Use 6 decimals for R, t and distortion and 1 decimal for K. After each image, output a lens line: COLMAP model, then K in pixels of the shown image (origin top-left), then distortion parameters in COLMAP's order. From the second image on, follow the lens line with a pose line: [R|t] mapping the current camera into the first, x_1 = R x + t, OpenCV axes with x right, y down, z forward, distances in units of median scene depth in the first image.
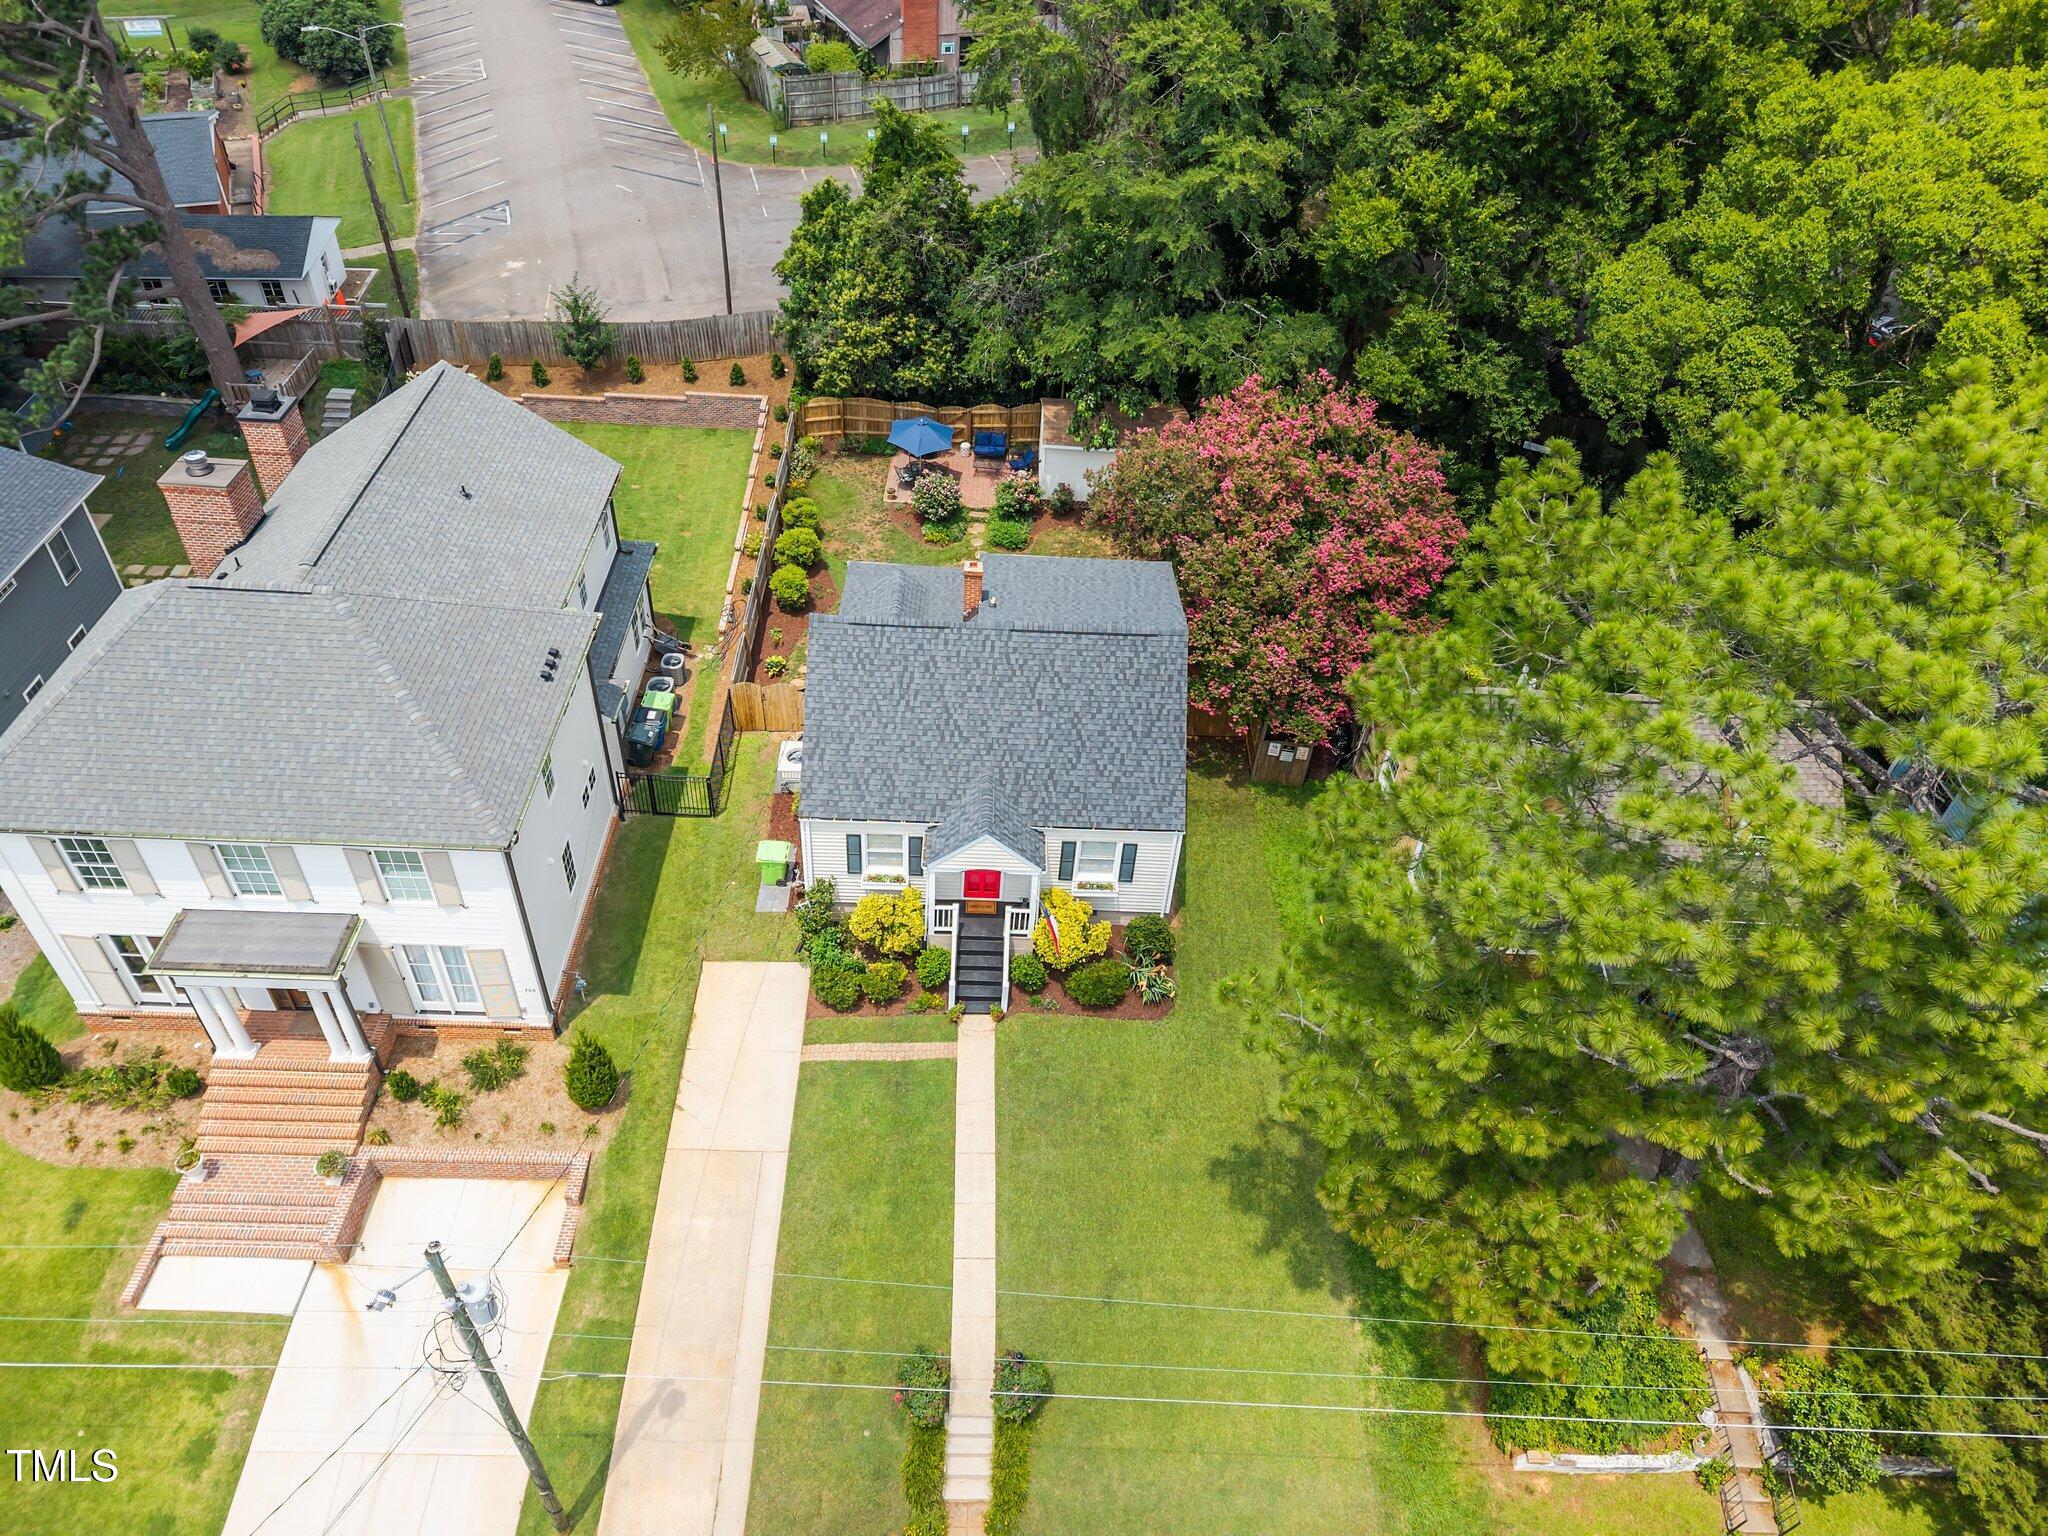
lens RADIAL K [[1364.0, 0, 1019.2], [0, 1364.0, 774.5], [0, 0, 1]] dist [0.028933, -0.024949]
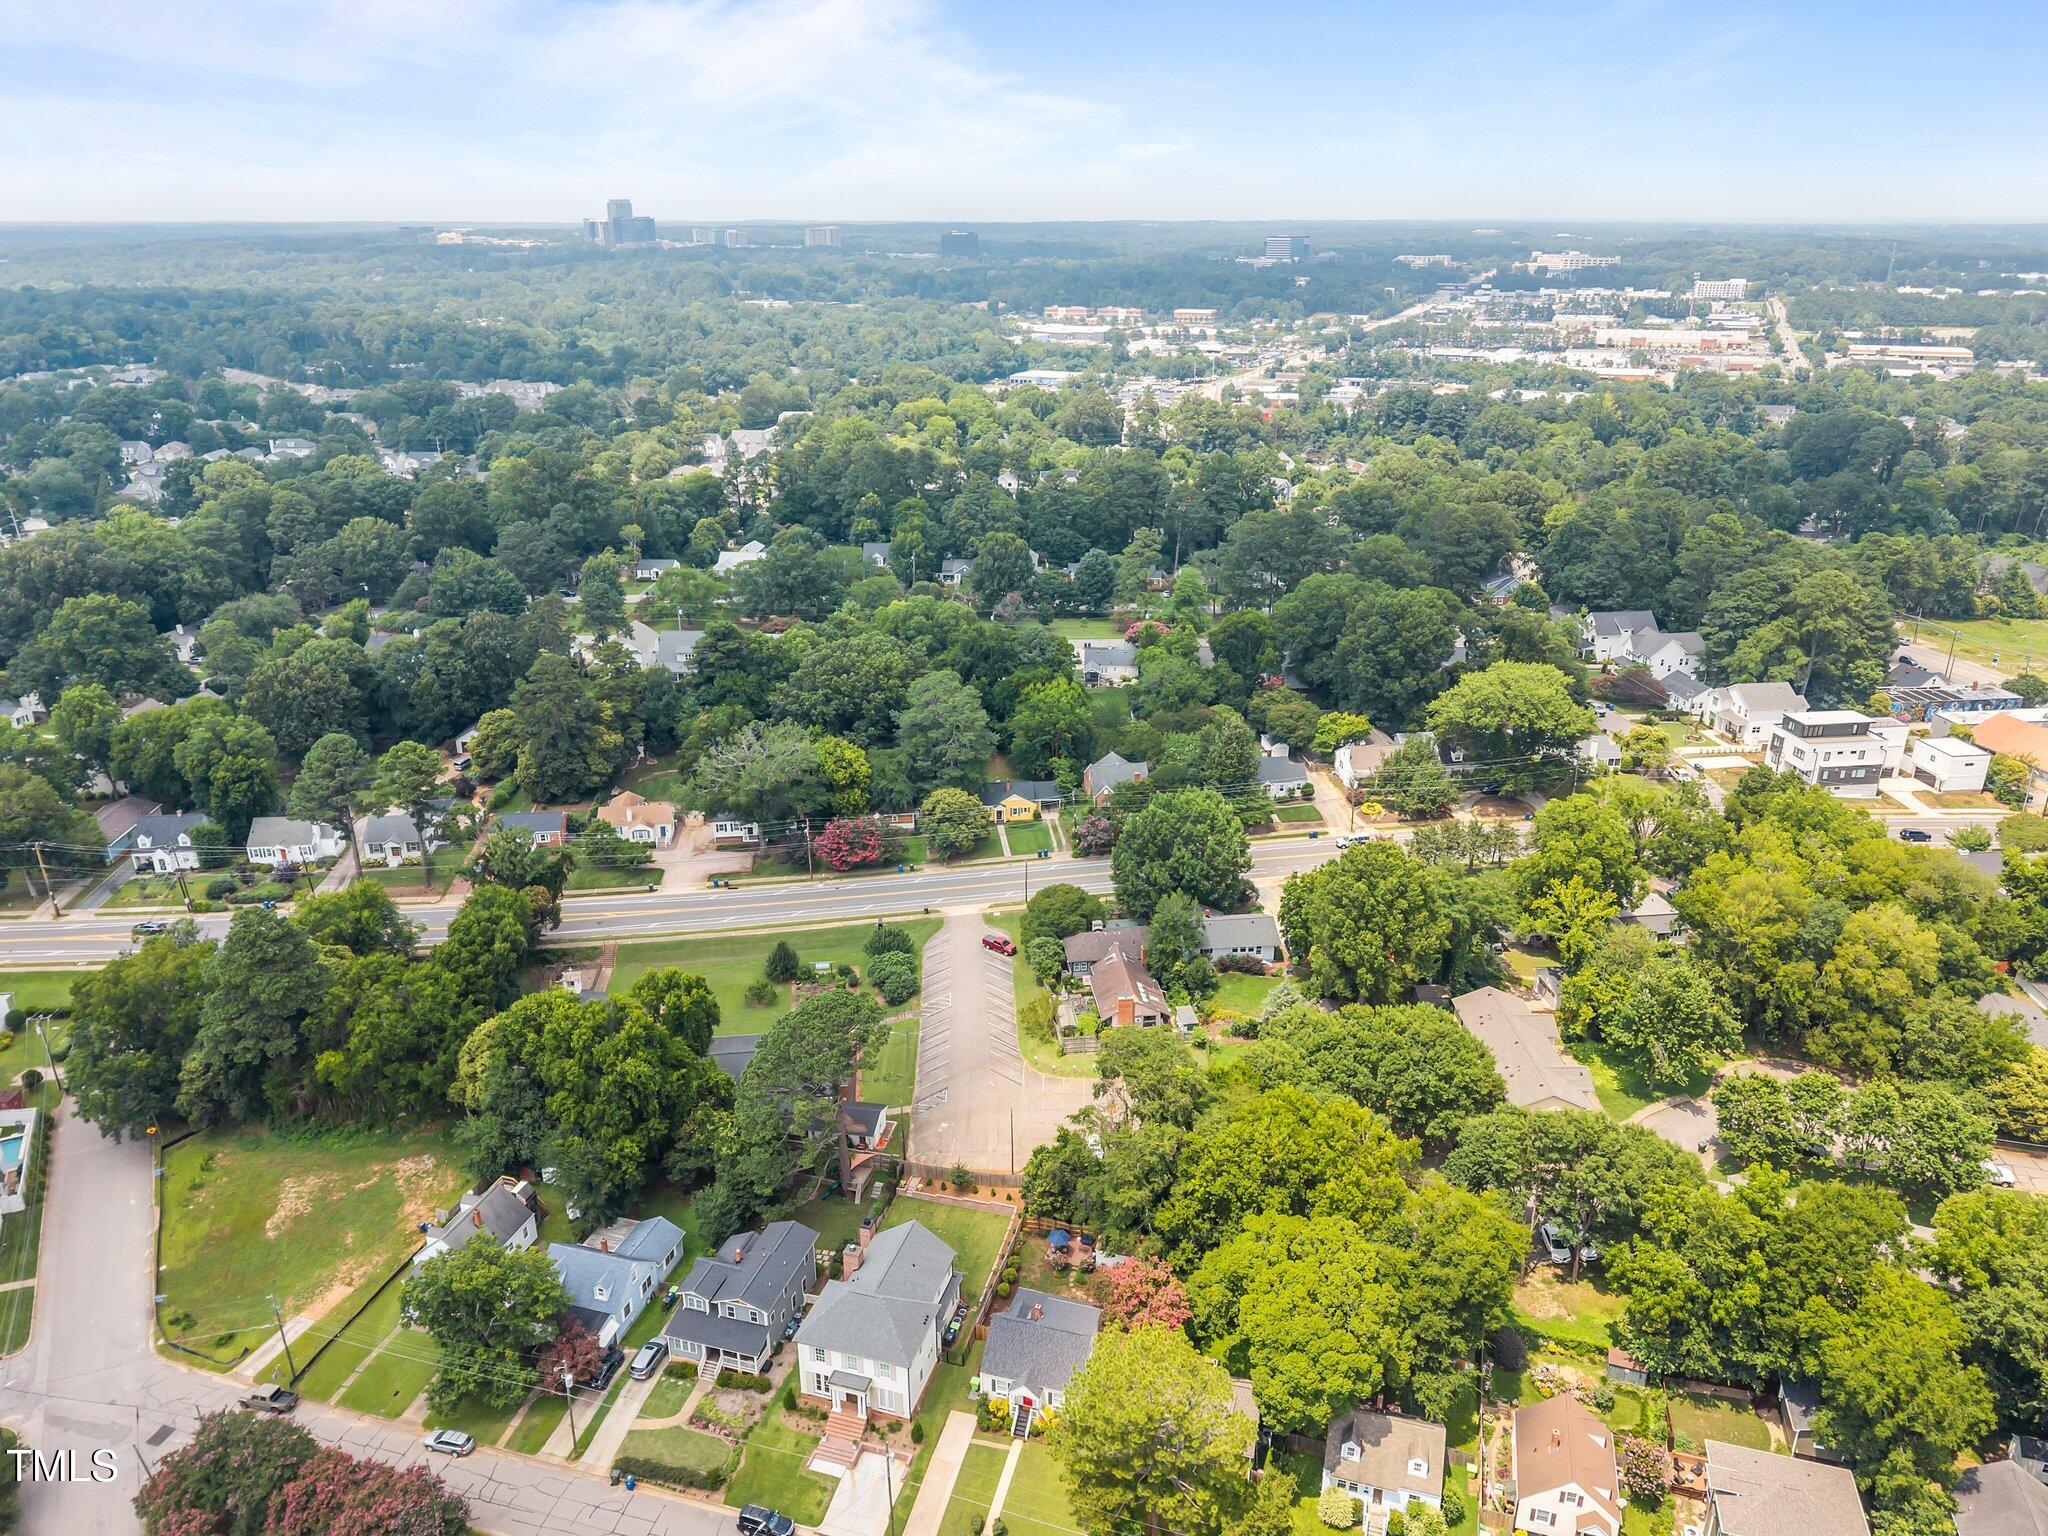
lens RADIAL K [[1384.0, 0, 1015.4], [0, 1384.0, 777.3], [0, 0, 1]] dist [0.031421, -0.035929]
pose [[0.952302, 0.055514, -0.300066, 0.959746], [-0.157595, 0.931505, -0.327814, -0.247475], [0.261315, 0.359467, 0.895822, -2.906103]]
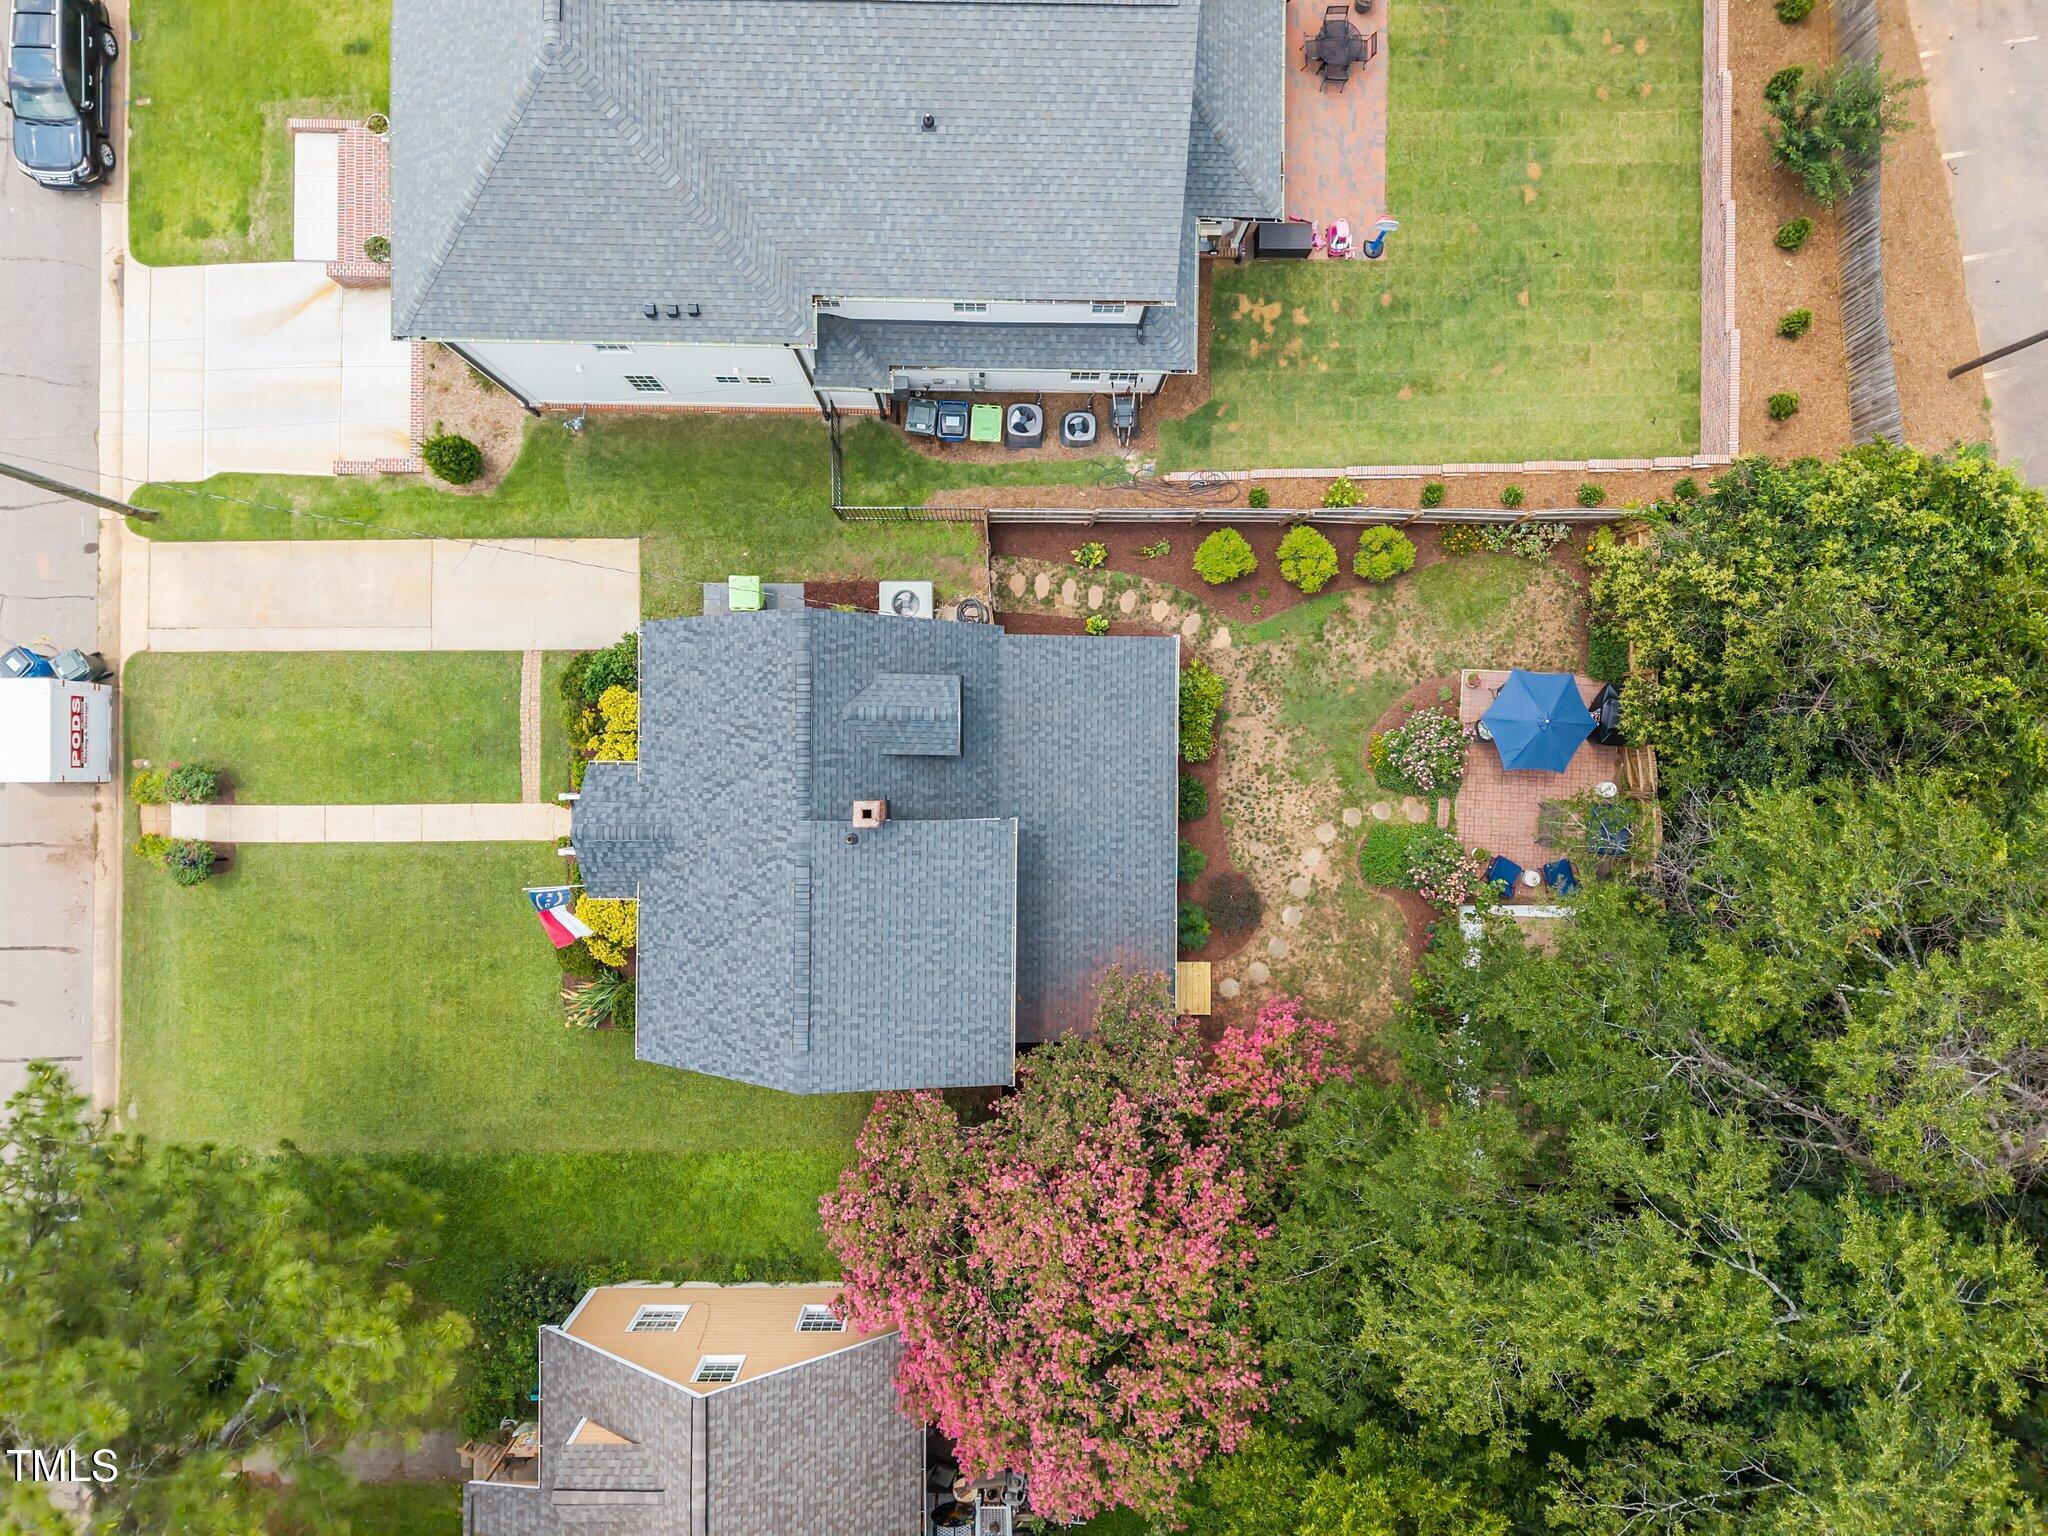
lens RADIAL K [[1384.0, 0, 1015.4], [0, 1384.0, 777.3], [0, 0, 1]] dist [0.031421, -0.035929]
pose [[-0.012280, 0.998215, -0.058450, -0.008997], [-0.682128, 0.034379, 0.730424, -0.768229], [0.731129, 0.048840, 0.680488, 0.545458]]
